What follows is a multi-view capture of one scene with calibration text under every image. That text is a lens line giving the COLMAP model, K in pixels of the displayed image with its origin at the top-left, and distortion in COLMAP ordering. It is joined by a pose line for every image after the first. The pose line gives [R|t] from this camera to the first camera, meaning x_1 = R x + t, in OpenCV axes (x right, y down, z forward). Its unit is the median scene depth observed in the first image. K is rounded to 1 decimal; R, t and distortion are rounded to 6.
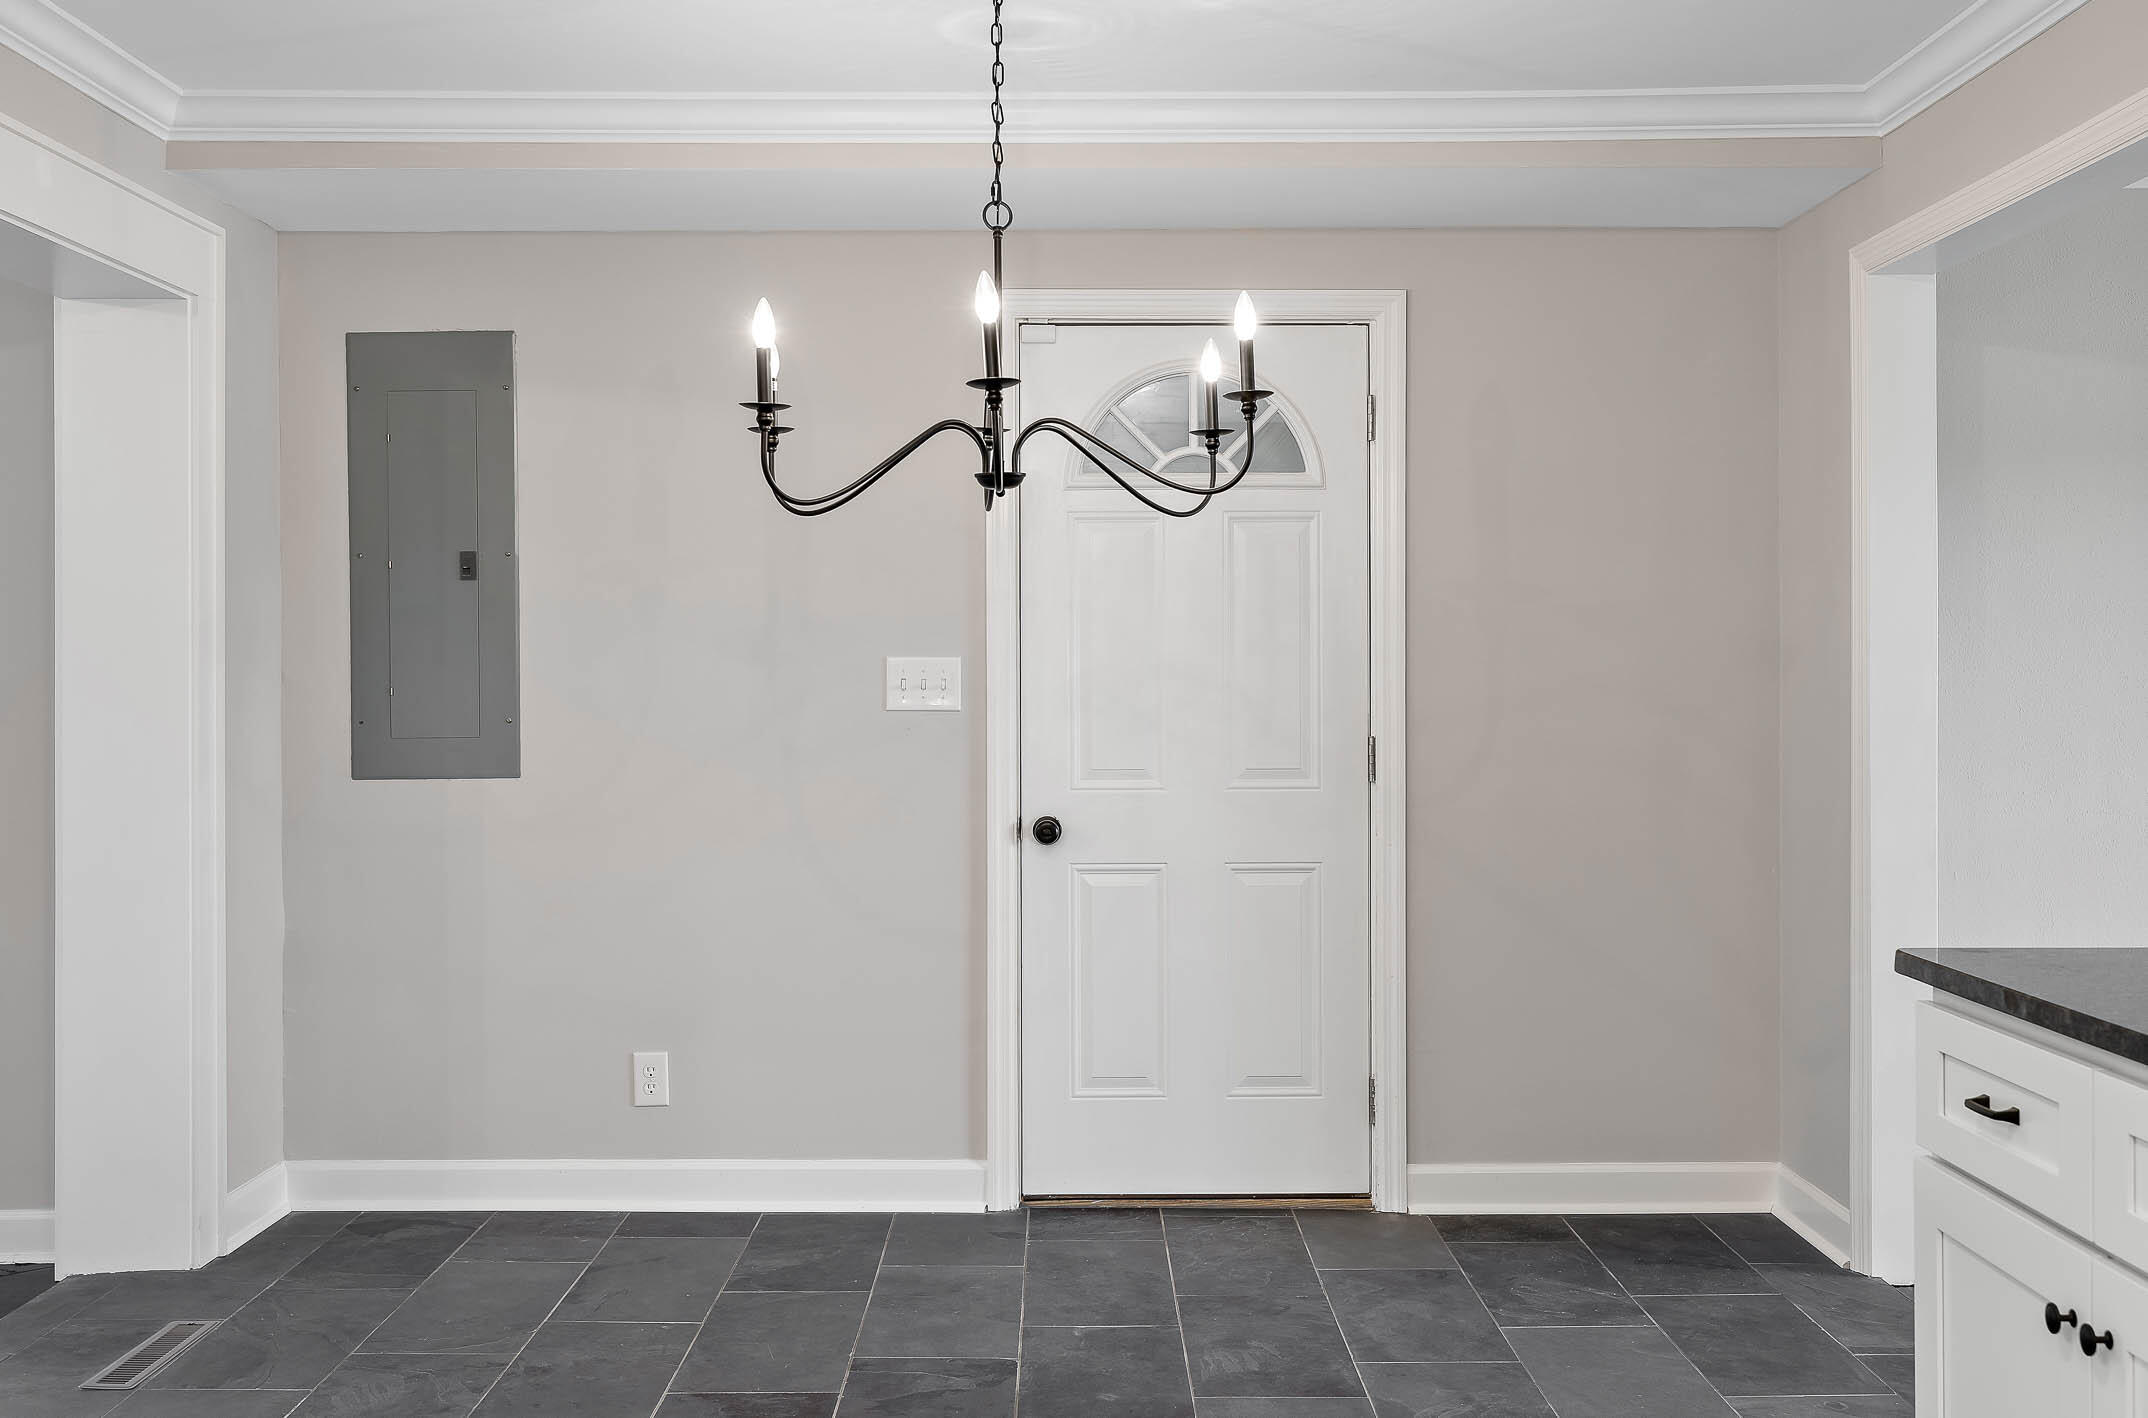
lens RADIAL K [[2168.0, 0, 1074.2], [0, 2168.0, 676.2], [0, 0, 1]] dist [-0.004556, 0.000000]
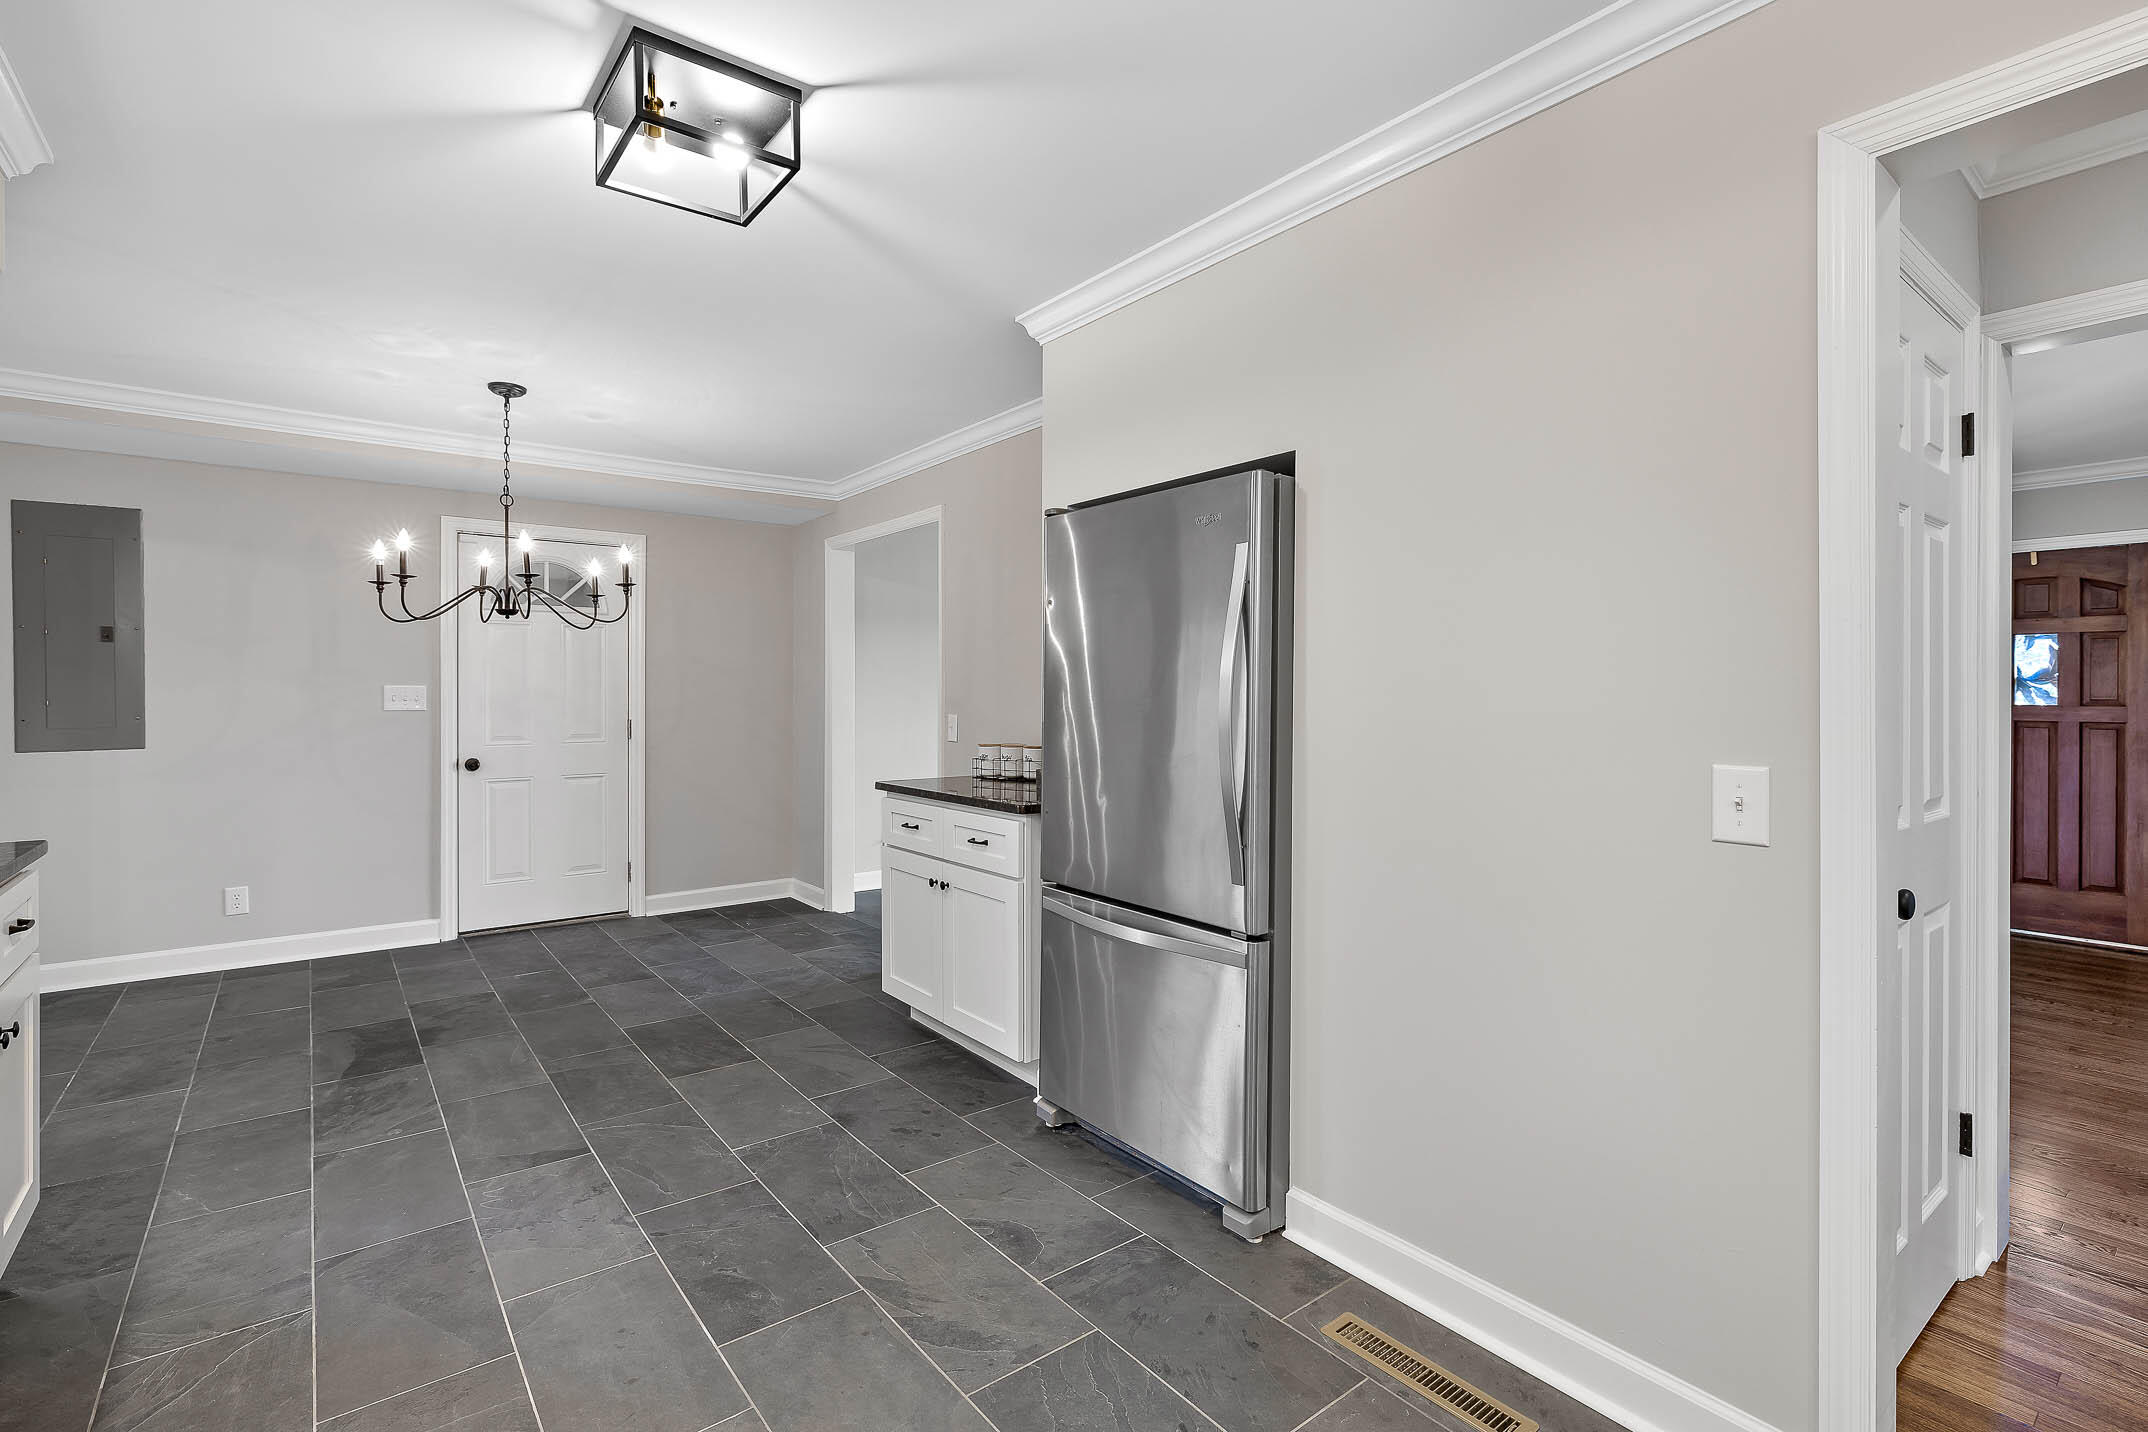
lens RADIAL K [[980.7, 0, 1067.1], [0, 980.7, 688.8], [0, 0, 1]] dist [-0.003315, 0.000255]
pose [[0.792120, 0.003816, 0.610354, -0.143098], [0.000040, 0.999980, -0.006304, 0.000577], [-0.610366, 0.005018, 0.792104, -0.157222]]
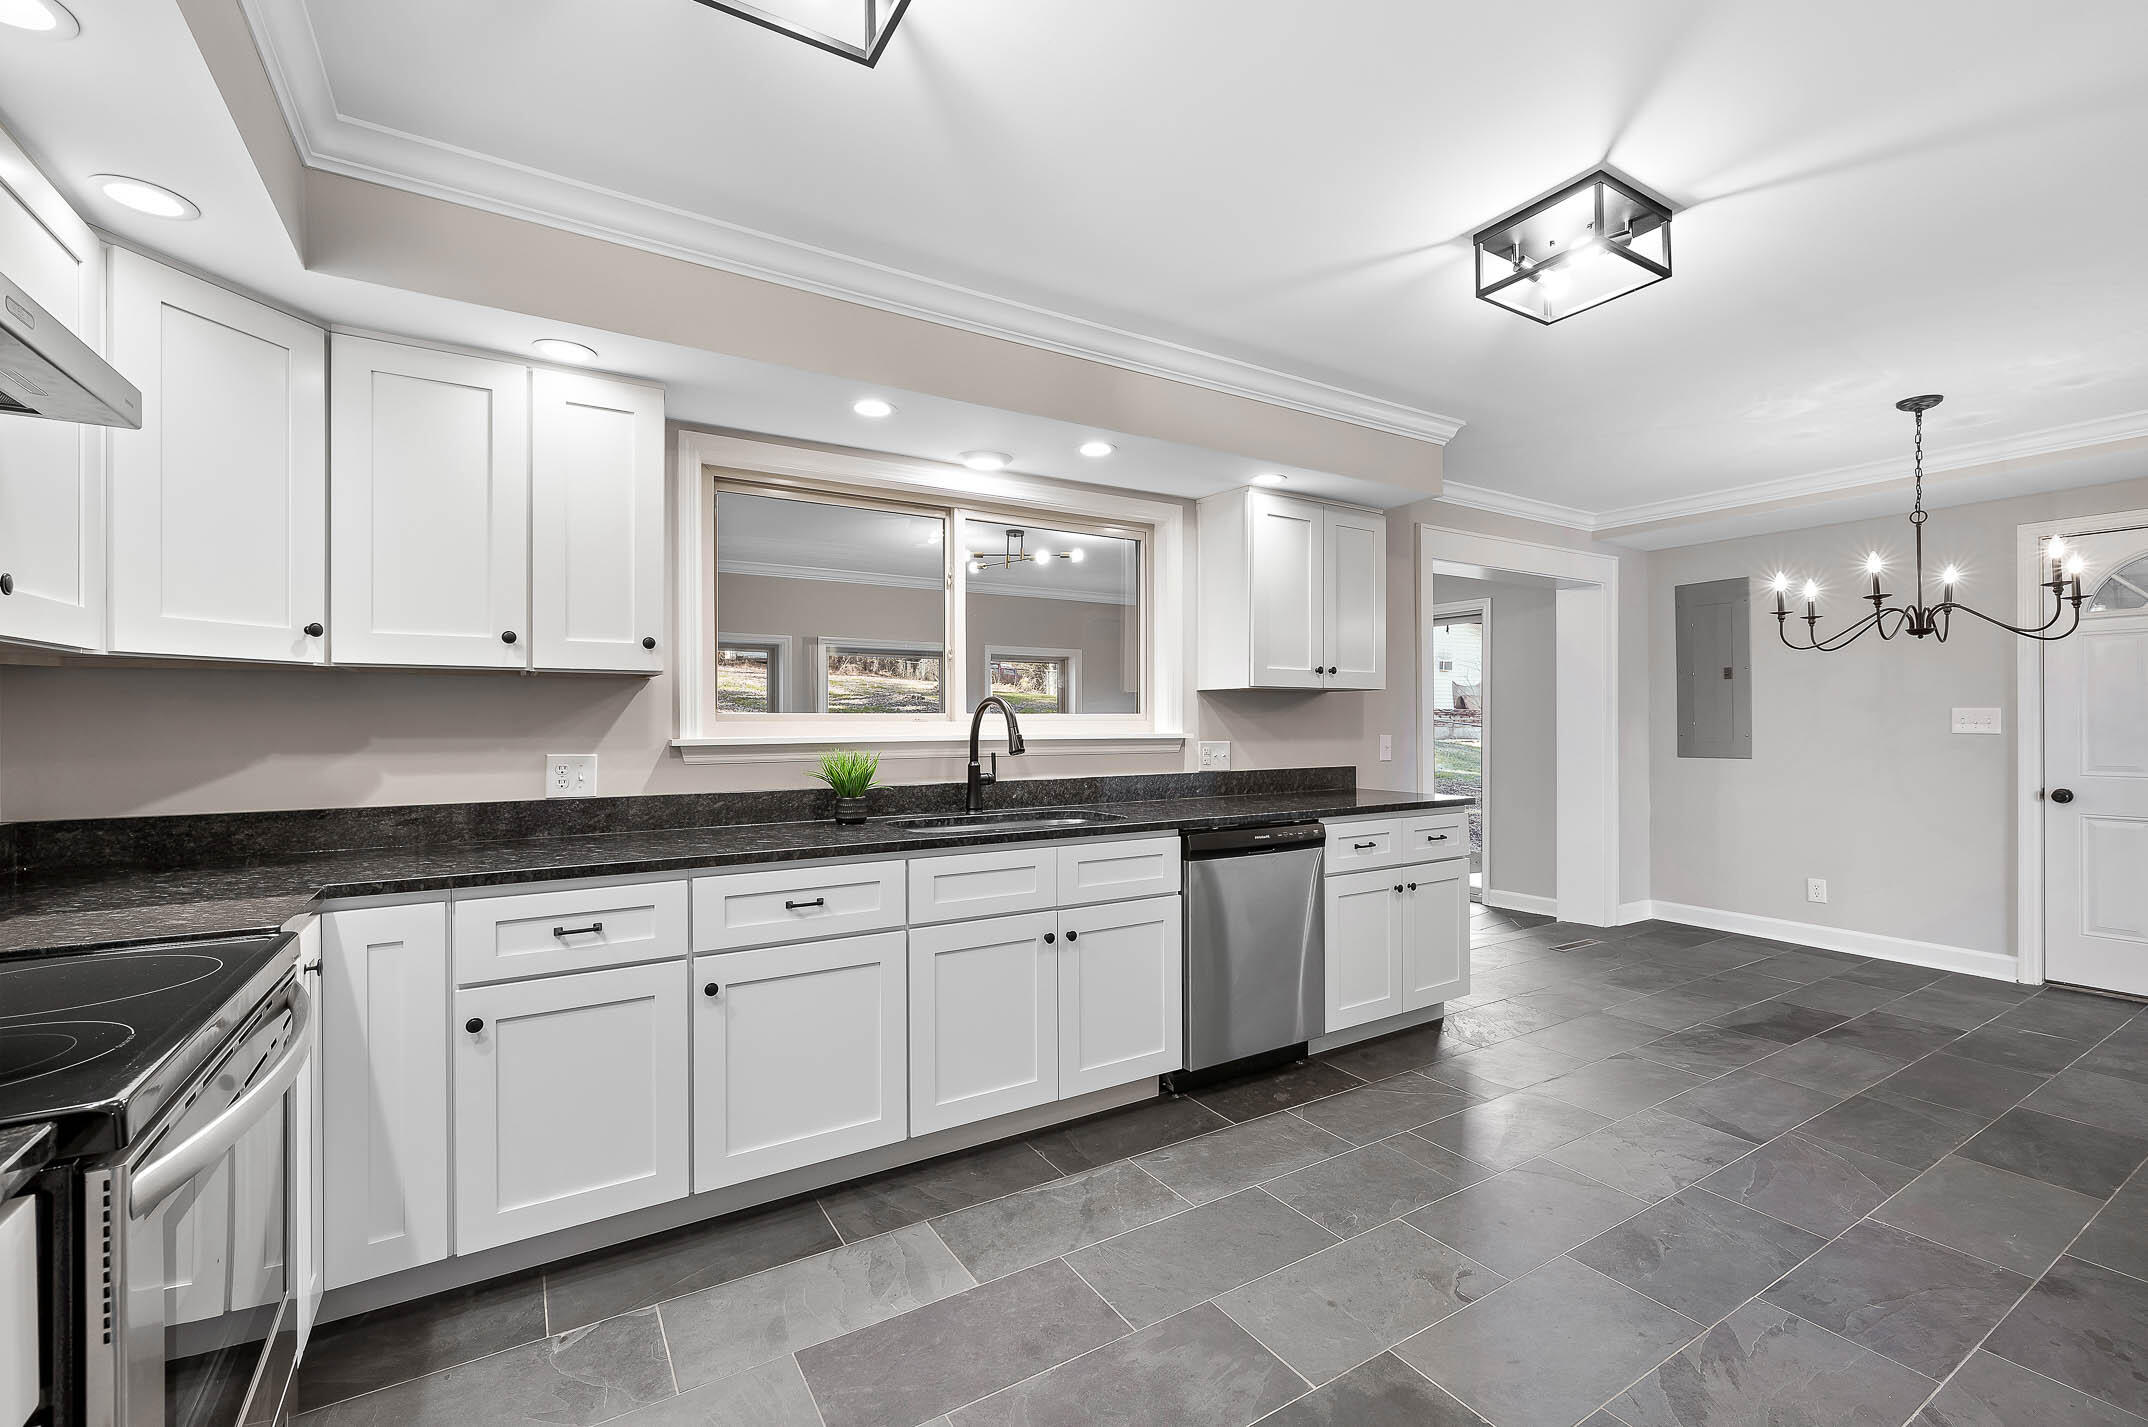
lens RADIAL K [[910.2, 0, 1075.7], [0, 910.2, 713.3], [0, 0, 1]] dist [-0.000738, -0.000427]
pose [[0.521800, -0.006509, -0.853043, 0.226551], [0.000208, 0.999972, -0.007503, 0.002724], [0.853068, 0.003737, 0.521787, -0.191515]]
